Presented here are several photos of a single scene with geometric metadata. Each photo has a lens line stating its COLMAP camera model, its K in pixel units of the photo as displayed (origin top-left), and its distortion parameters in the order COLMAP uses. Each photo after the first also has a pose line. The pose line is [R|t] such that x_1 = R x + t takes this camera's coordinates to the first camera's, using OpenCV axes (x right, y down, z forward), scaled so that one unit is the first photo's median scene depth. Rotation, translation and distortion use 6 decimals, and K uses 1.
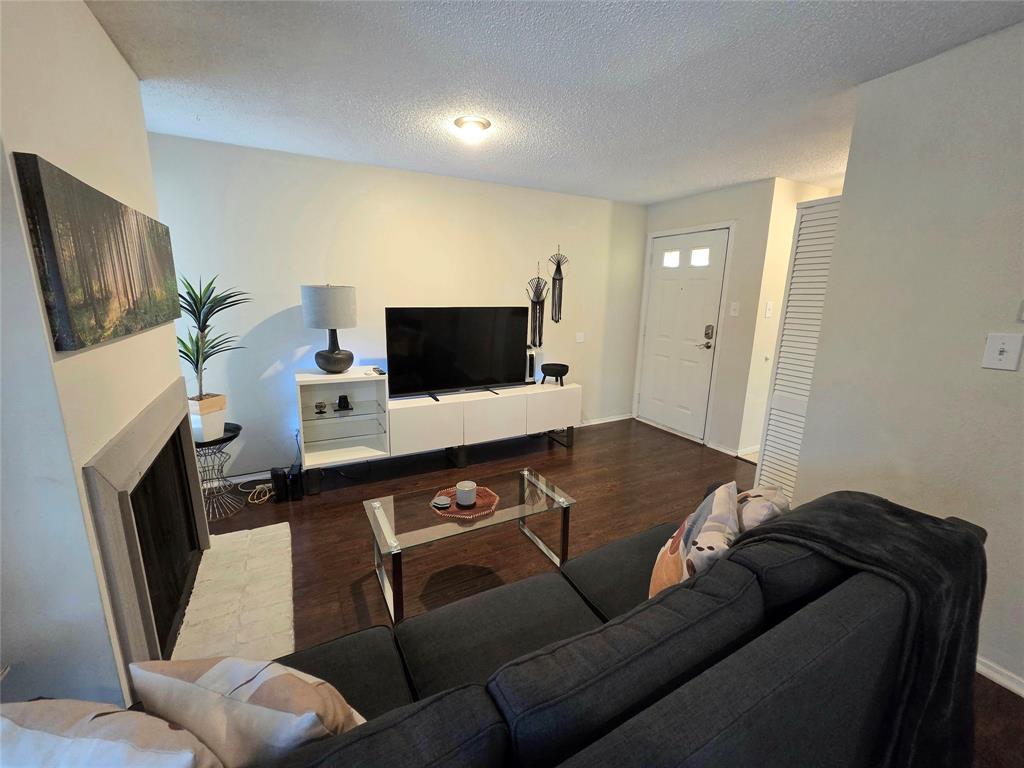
lens RADIAL K [[424.3, 0, 513.9], [0, 424.3, 383.0], [0, 0, 1]] dist [0.001090, -0.001806]
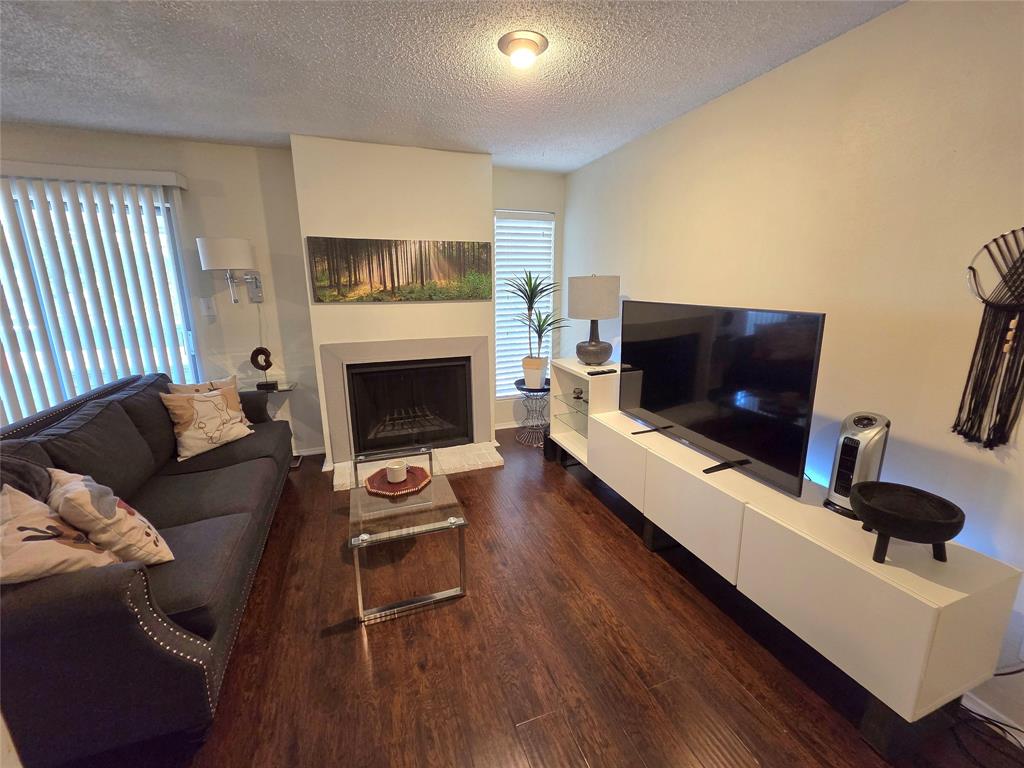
lens RADIAL K [[424.3, 0, 514.3], [0, 424.3, 380.0], [0, 0, 1]] dist [0.001090, -0.001806]
pose [[-0.146273, 0.207920, -0.967147, 0.544879], [-0.208620, 0.949192, 0.235612, -0.176348], [0.966996, 0.236229, -0.095465, 0.891736]]
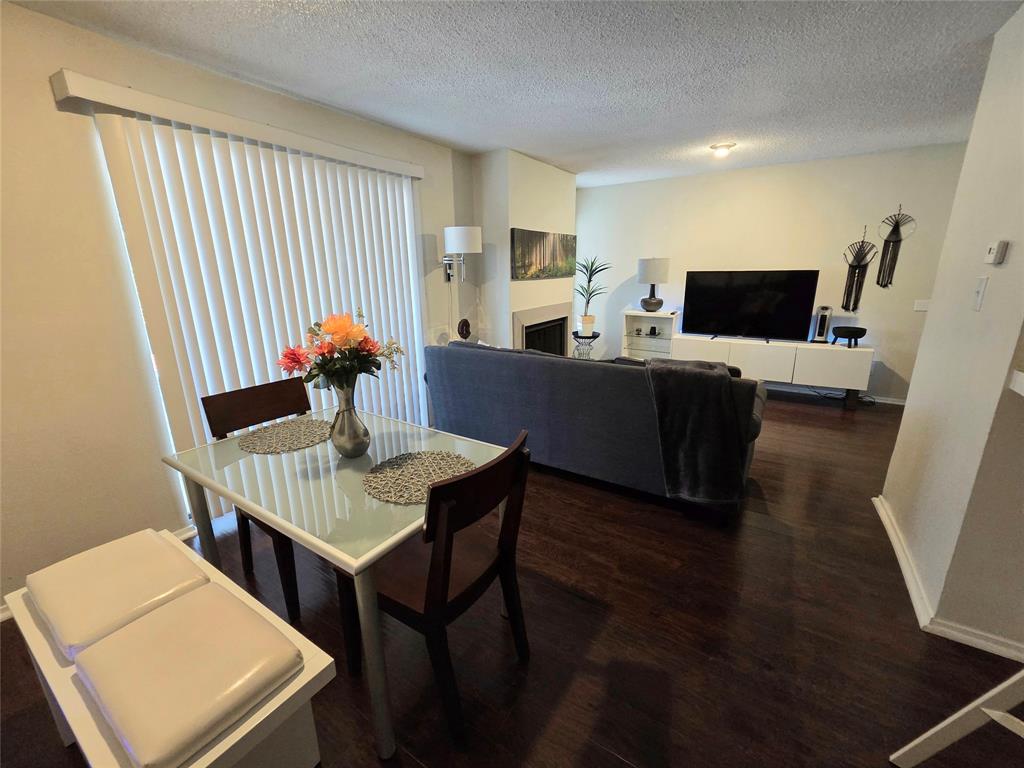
lens RADIAL K [[424.3, 0, 507.9], [0, 424.3, 382.8], [0, 0, 1]] dist [0.001090, -0.001806]
pose [[0.475828, 0.208662, -0.854428, 0.758111], [-0.162431, 0.975589, 0.147793, 0.089469], [0.864409, 0.068461, 0.498106, -0.277796]]
